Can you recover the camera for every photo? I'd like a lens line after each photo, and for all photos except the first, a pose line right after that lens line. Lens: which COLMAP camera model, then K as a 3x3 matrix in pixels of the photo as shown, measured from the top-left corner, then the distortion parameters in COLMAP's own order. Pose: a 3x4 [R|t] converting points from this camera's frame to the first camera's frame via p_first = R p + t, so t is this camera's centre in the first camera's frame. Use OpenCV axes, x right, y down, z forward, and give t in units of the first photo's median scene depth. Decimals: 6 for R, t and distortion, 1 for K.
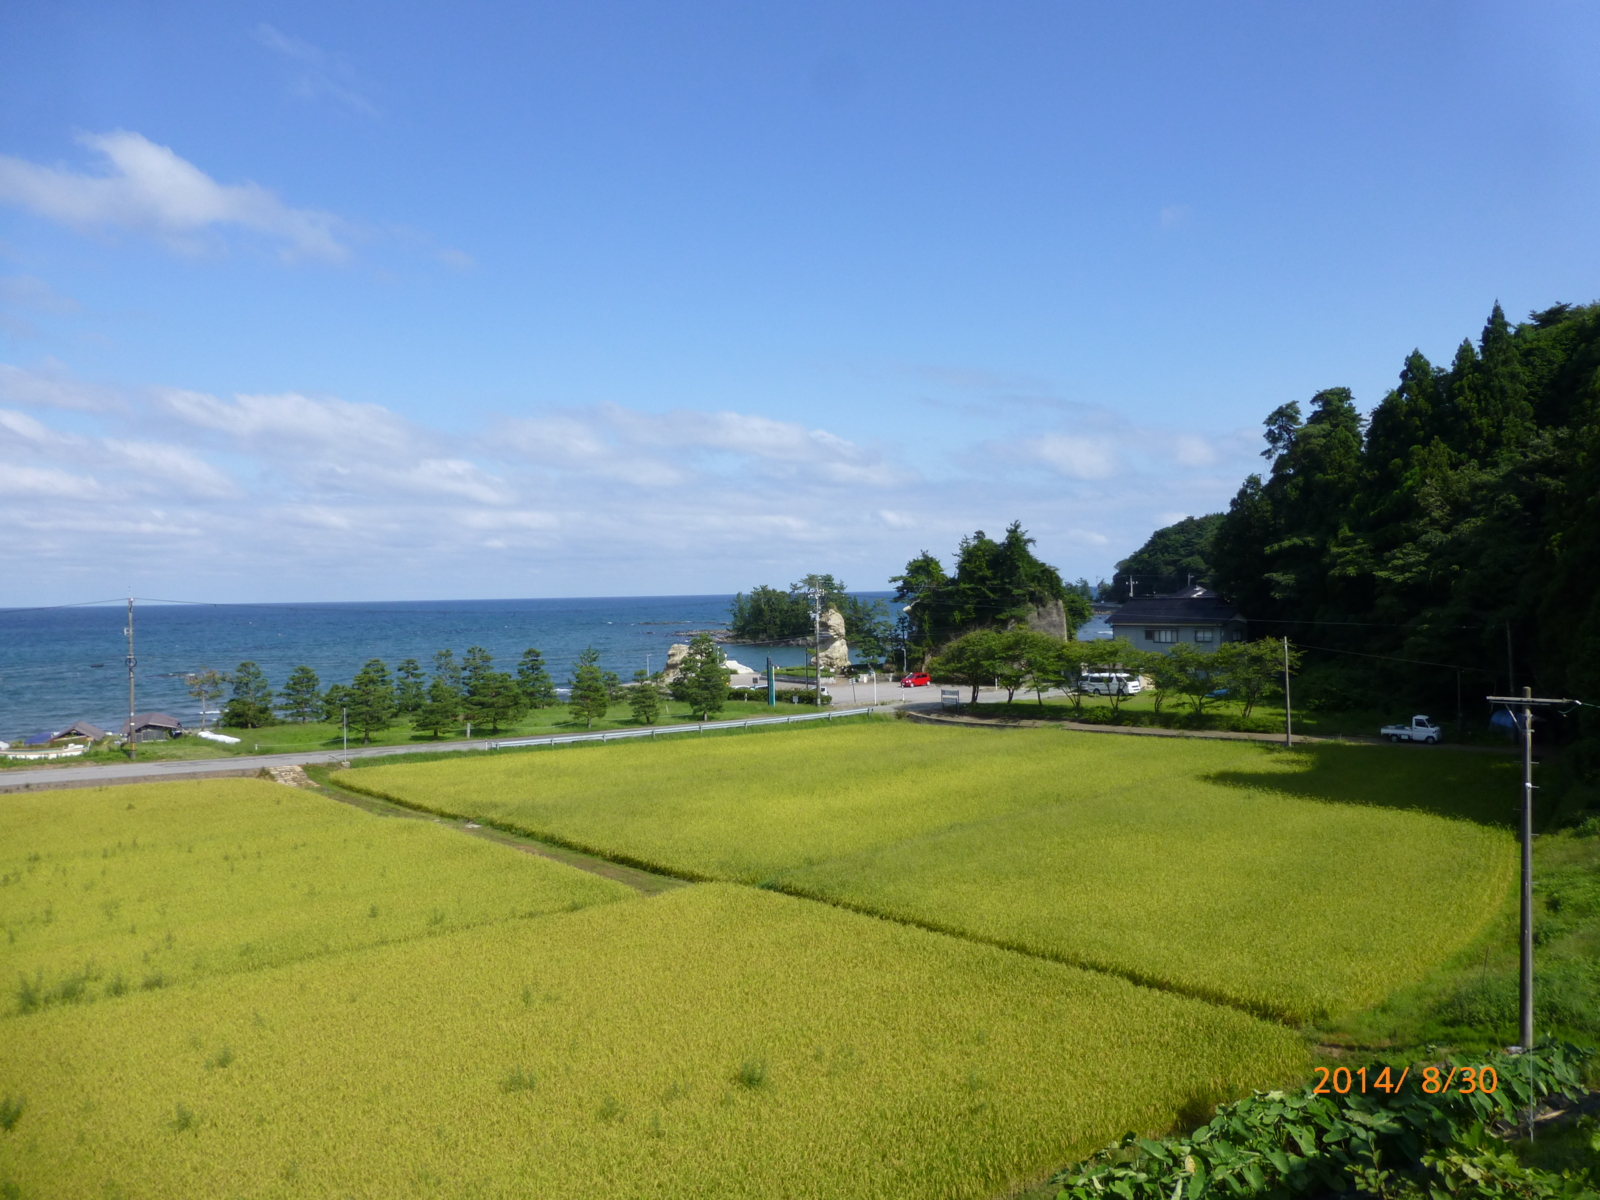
lens RADIAL K [[1107.2, 0, 800.2], [0, 1107.2, 599.6], [0, 0, 1]] dist [0.000508, -0.000081]
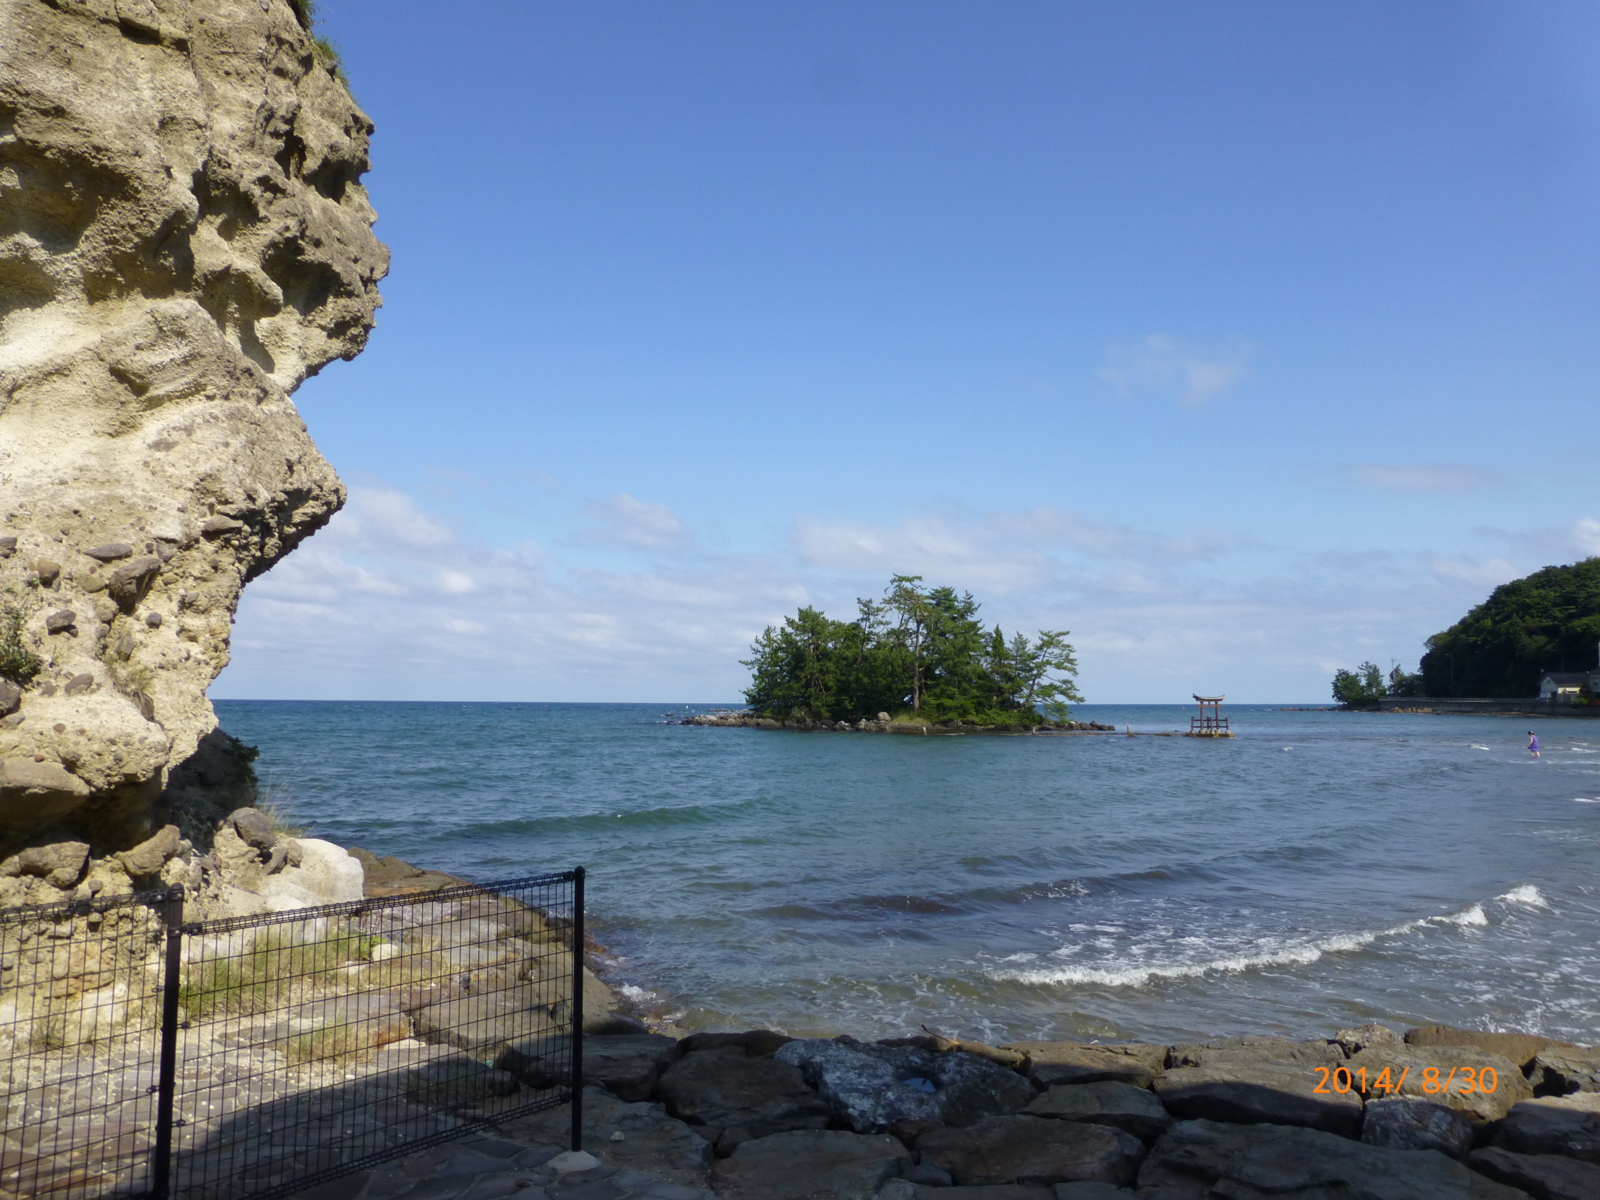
lens RADIAL K [[1107.2, 0, 799.9], [0, 1107.2, 599.2], [0, 0, 1]] dist [0.000508, -0.000081]
pose [[0.986765, -0.003127, -0.162127, 0.041553], [-0.014160, 0.994333, -0.105360, 0.033566], [0.161538, 0.106261, 0.981129, 0.520194]]
